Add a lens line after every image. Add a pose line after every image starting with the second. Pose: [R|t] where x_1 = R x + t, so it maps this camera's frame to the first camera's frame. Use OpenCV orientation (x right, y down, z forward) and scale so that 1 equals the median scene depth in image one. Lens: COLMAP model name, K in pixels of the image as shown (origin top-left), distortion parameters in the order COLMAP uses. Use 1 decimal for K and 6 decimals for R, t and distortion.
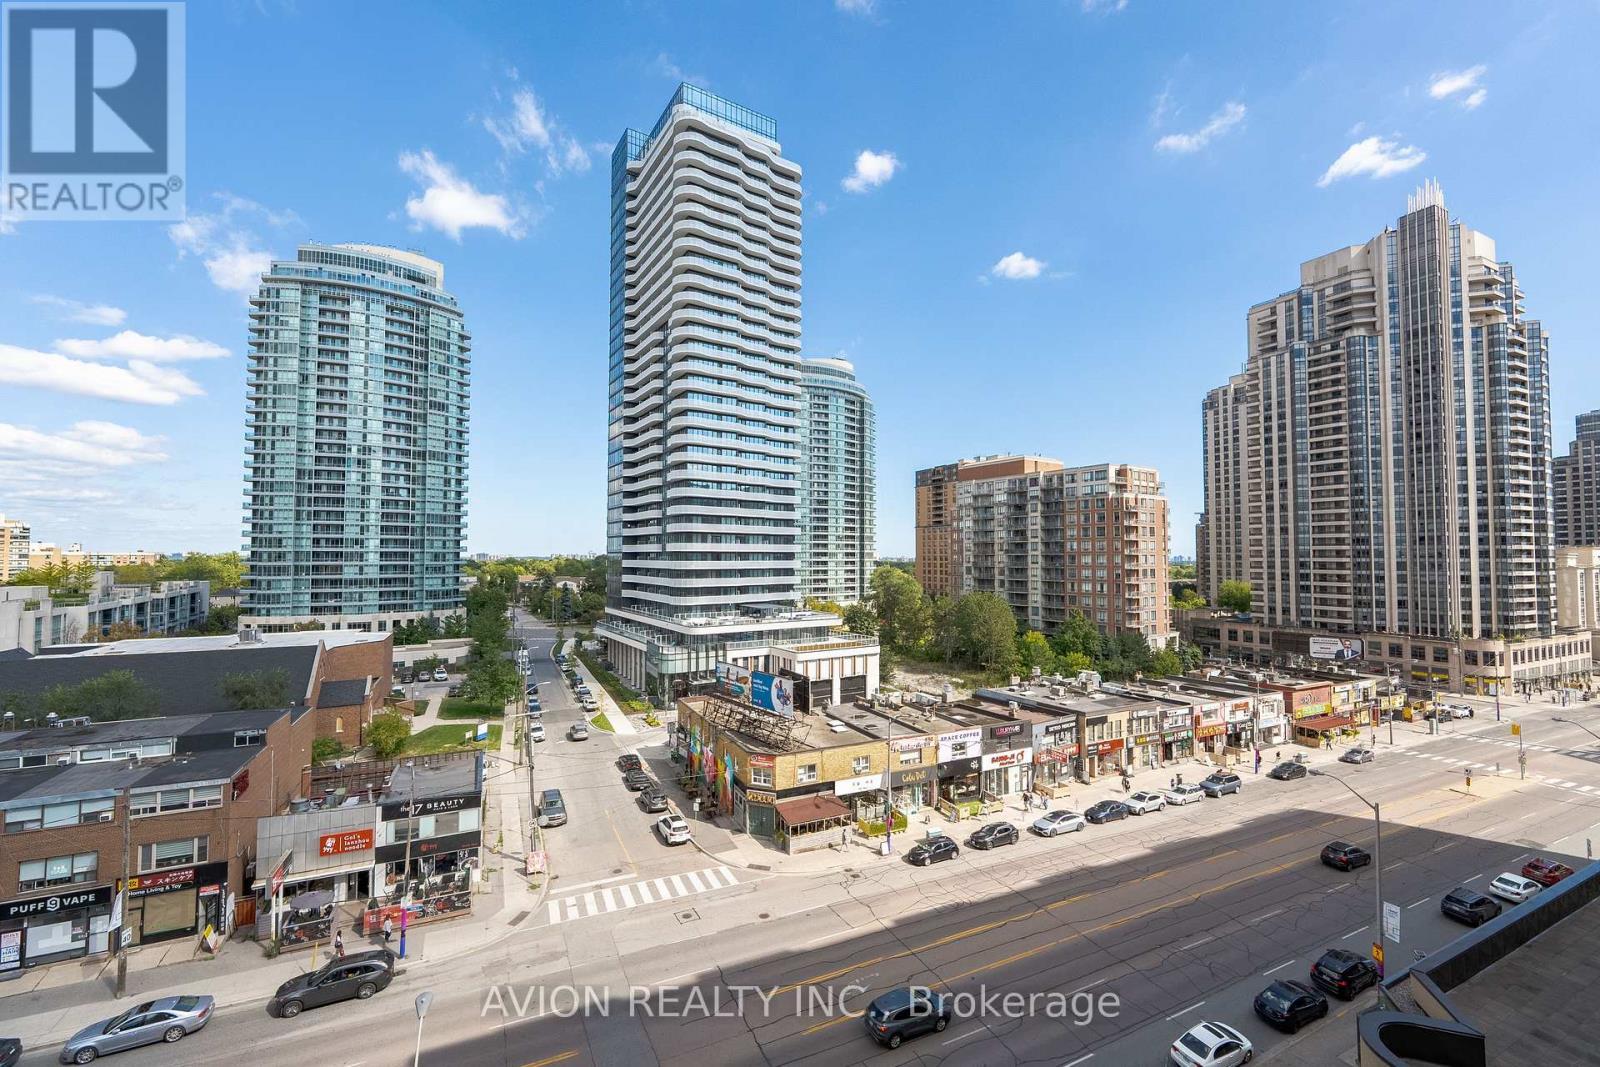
lens RADIAL K [[644.6, 0, 807.3], [0, 644.6, 540.3], [0, 0, 1]] dist [0.001905, -0.000732]
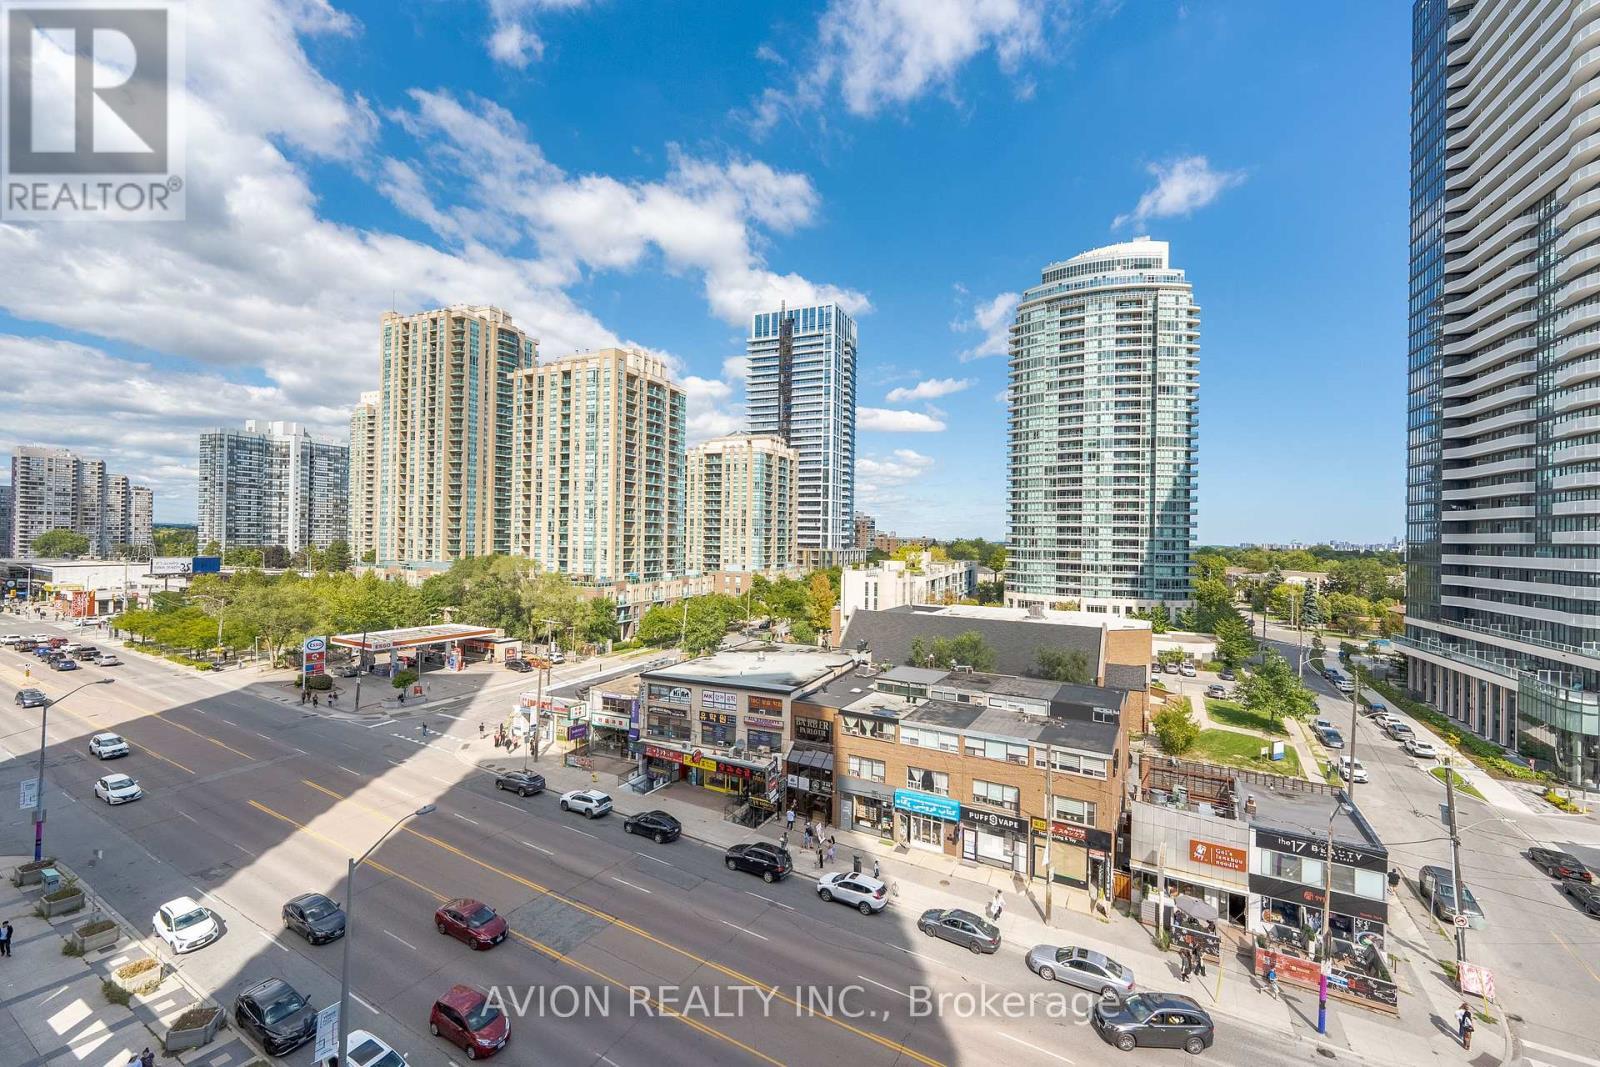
lens RADIAL K [[644.6, 0, 811.1], [0, 644.6, 544.9], [0, 0, 1]] dist [0.001905, -0.000732]
pose [[0.577280, 0.016902, -0.816371, -0.107999], [0.004330, 0.999708, 0.023760, -0.000913], [0.816534, -0.017251, 0.577039, -0.001491]]
